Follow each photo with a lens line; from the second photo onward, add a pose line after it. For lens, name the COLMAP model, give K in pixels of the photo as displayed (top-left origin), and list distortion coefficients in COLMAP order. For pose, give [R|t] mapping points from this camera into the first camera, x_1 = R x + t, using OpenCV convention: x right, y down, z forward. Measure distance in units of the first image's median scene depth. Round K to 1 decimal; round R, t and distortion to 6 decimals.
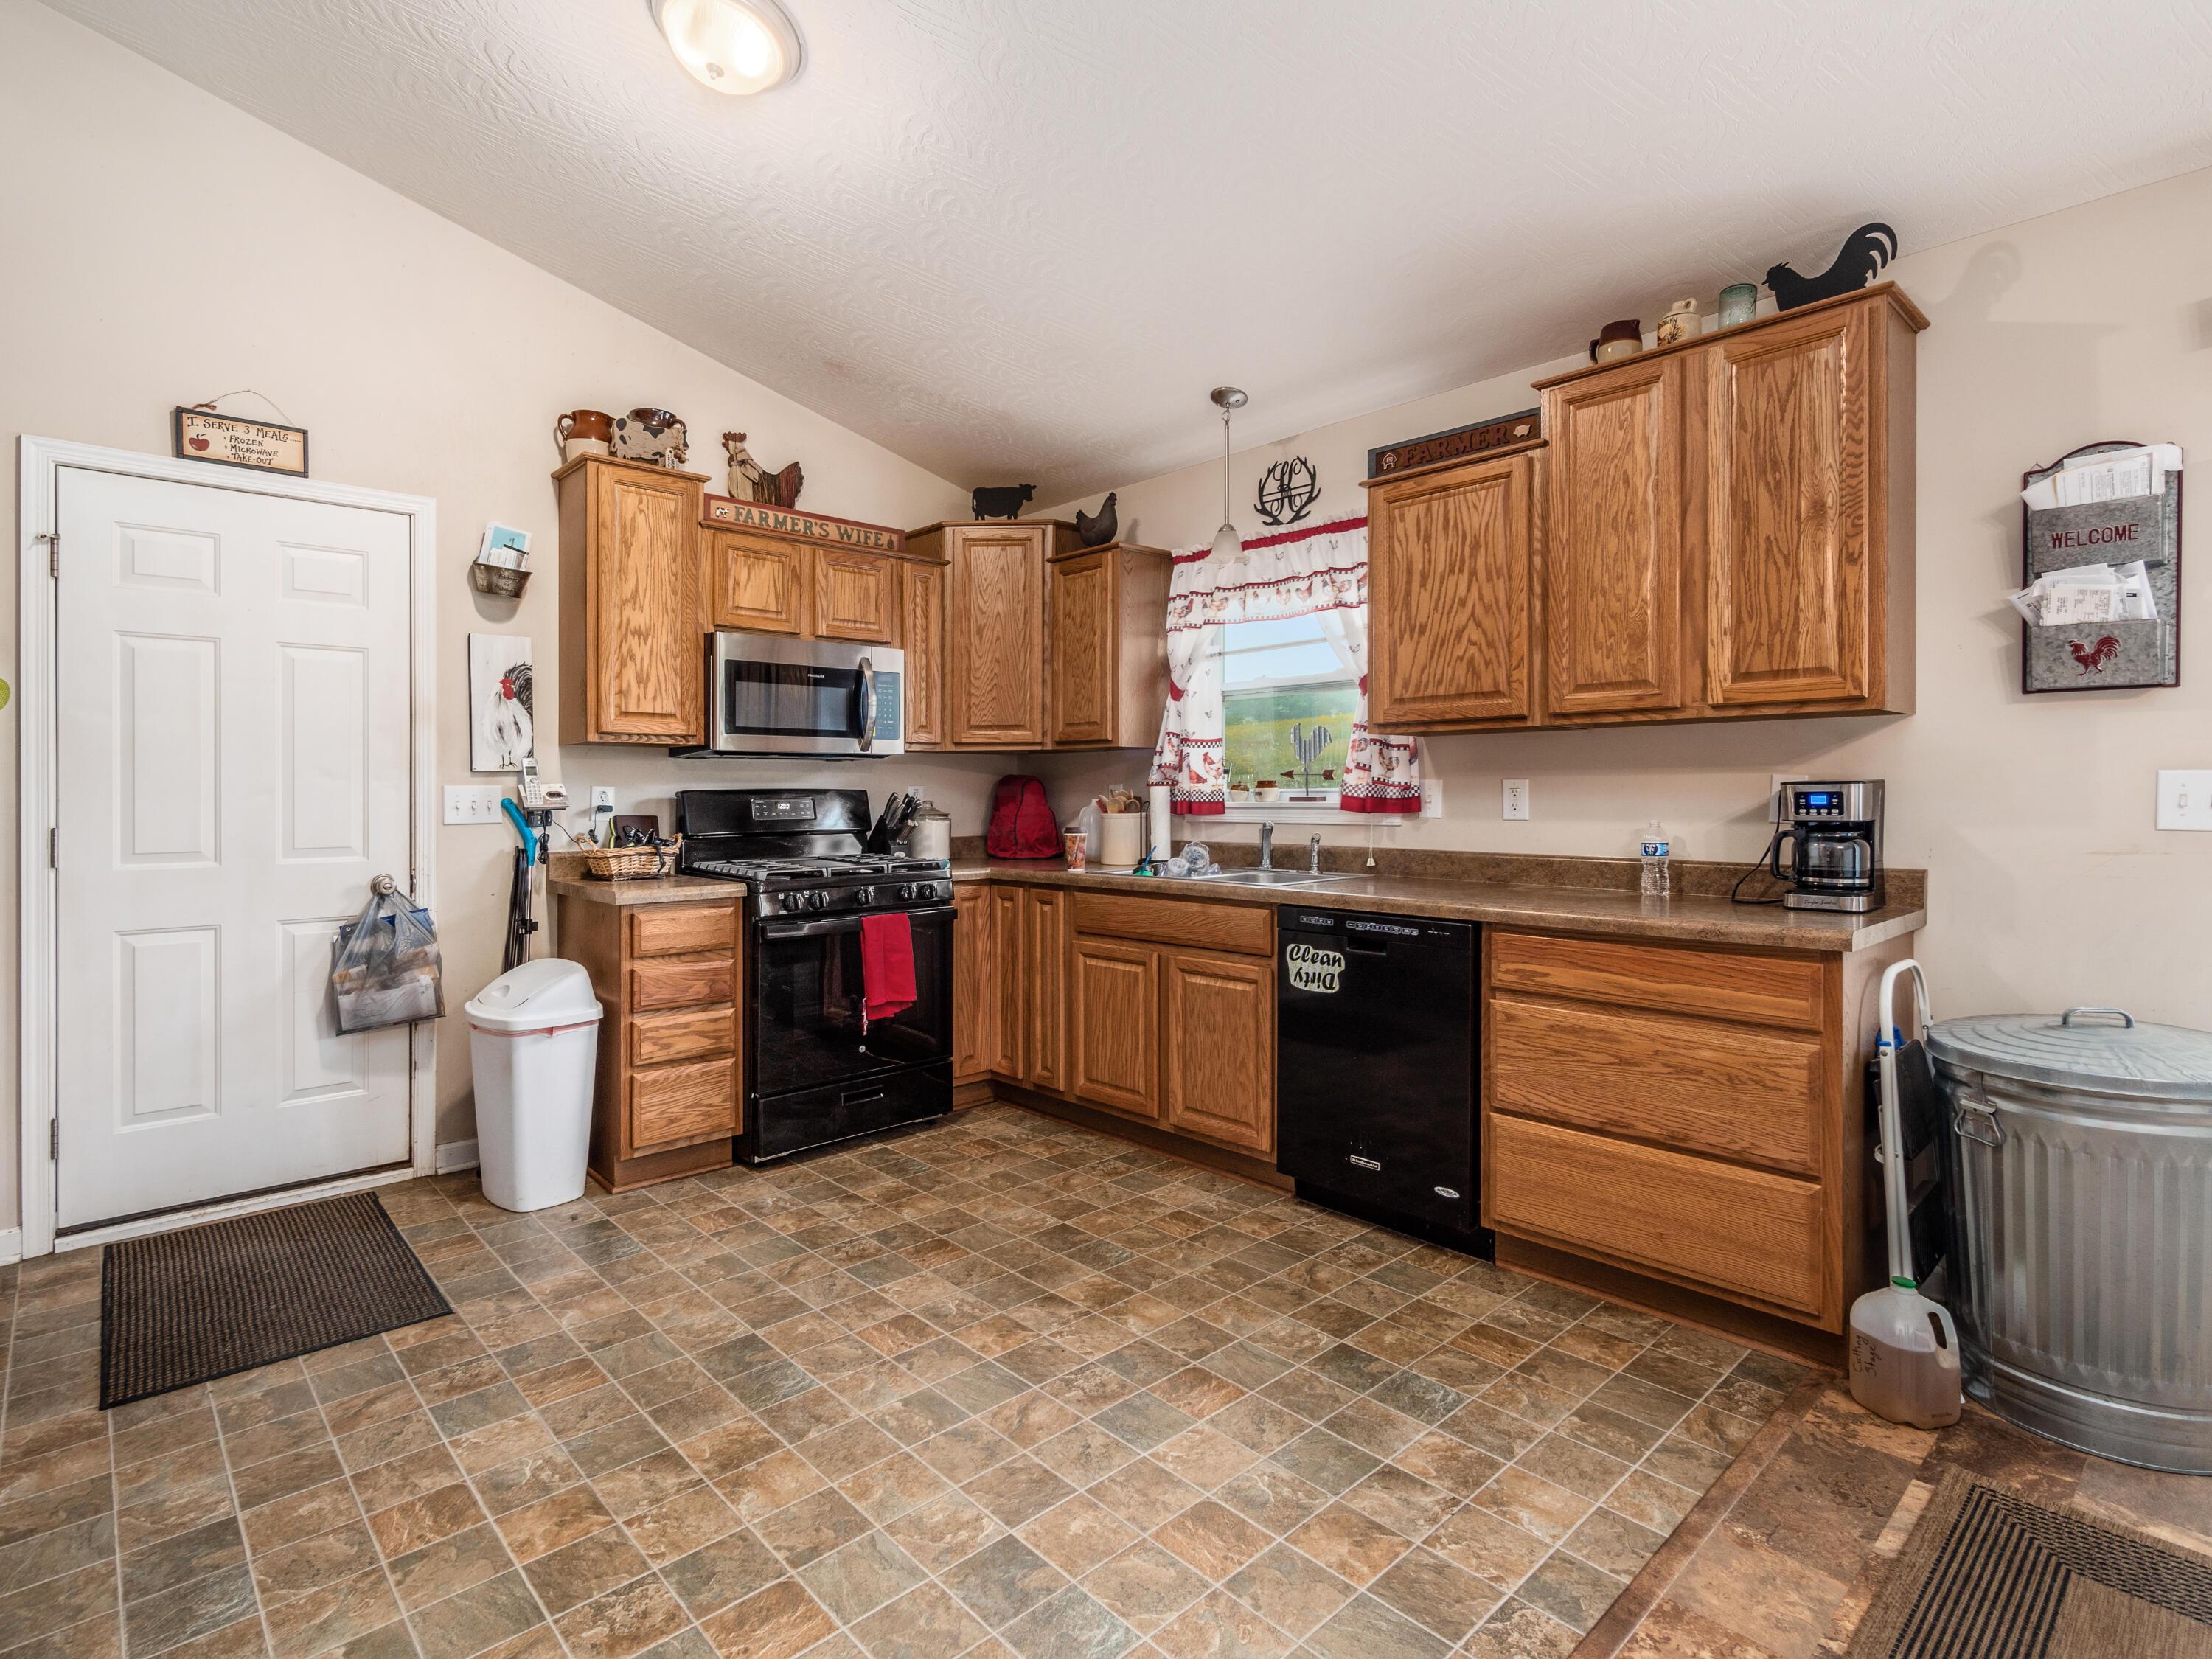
lens RADIAL K [[1106.1, 0, 1106.2], [0, 1106.1, 800.0], [0, 0, 1]] dist [0.003192, -0.001496]
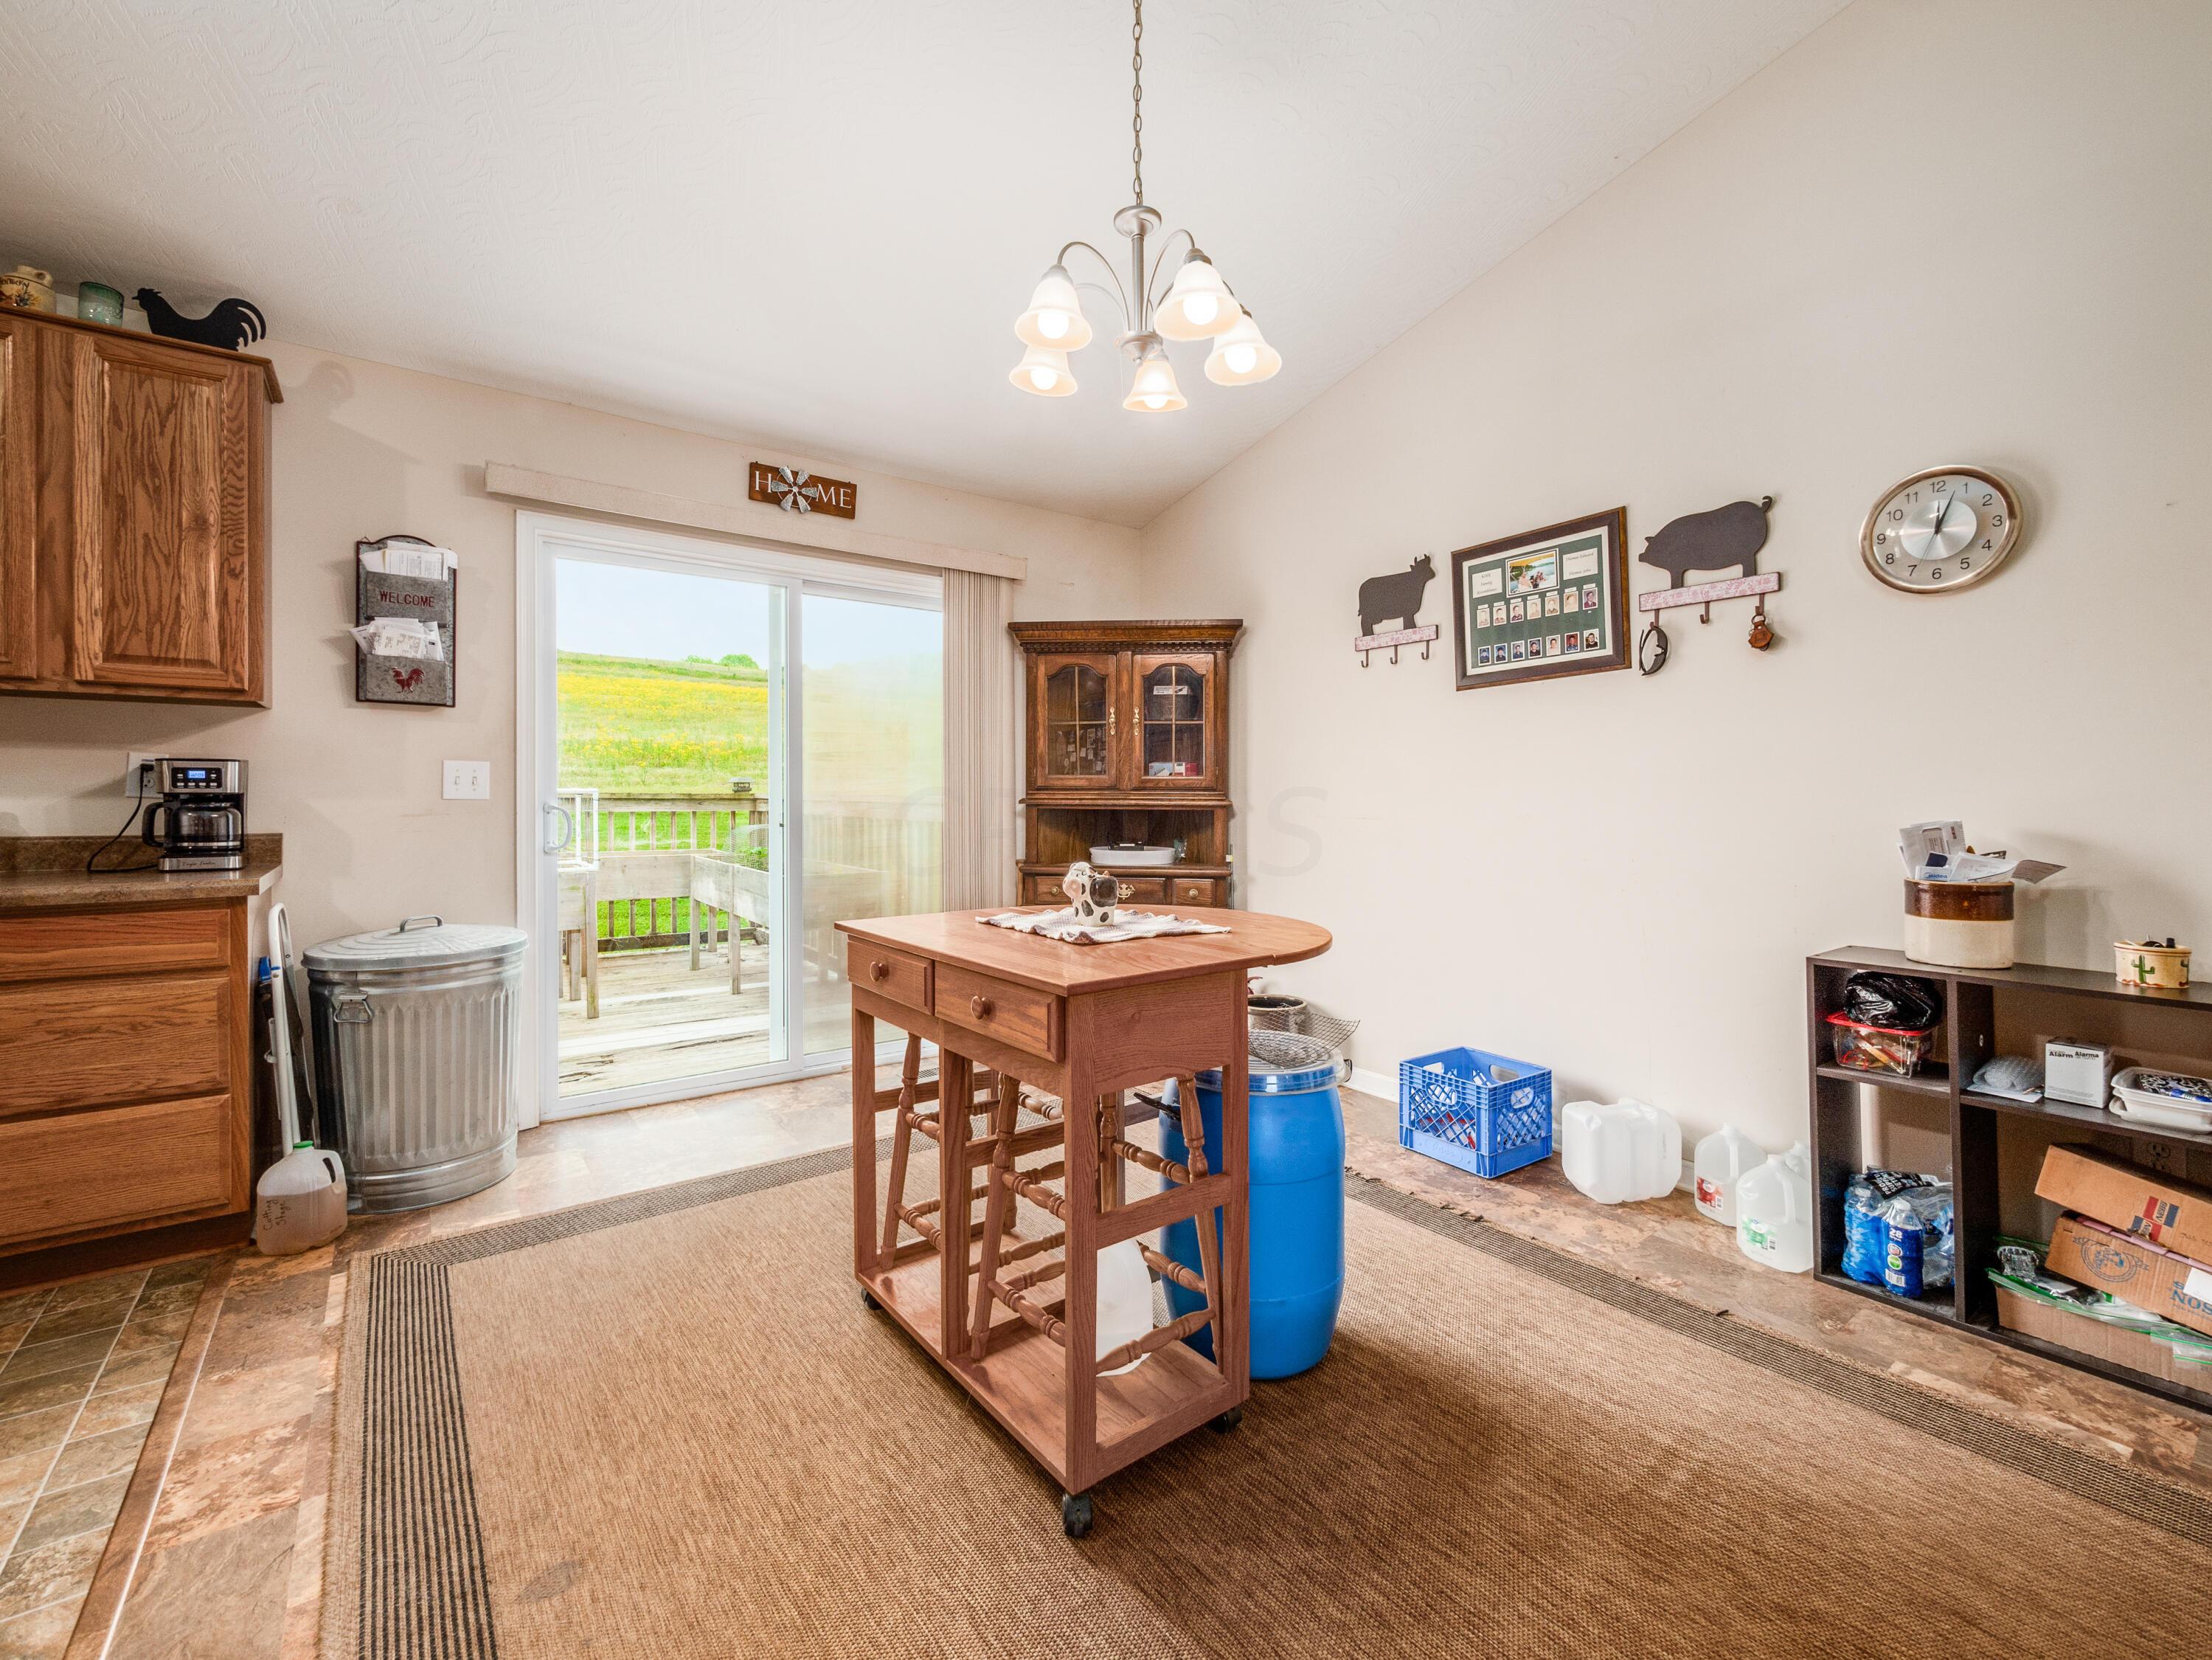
lens RADIAL K [[953.9, 0, 1107.3], [0, 953.9, 789.6], [0, 0, 1]] dist [-0.000376, -0.000261]
pose [[0.093880, 0.013925, 0.995486, -0.257397], [0.003285, 0.999892, -0.014297, 0.033007], [-0.995578, 0.004612, 0.093824, -0.036052]]
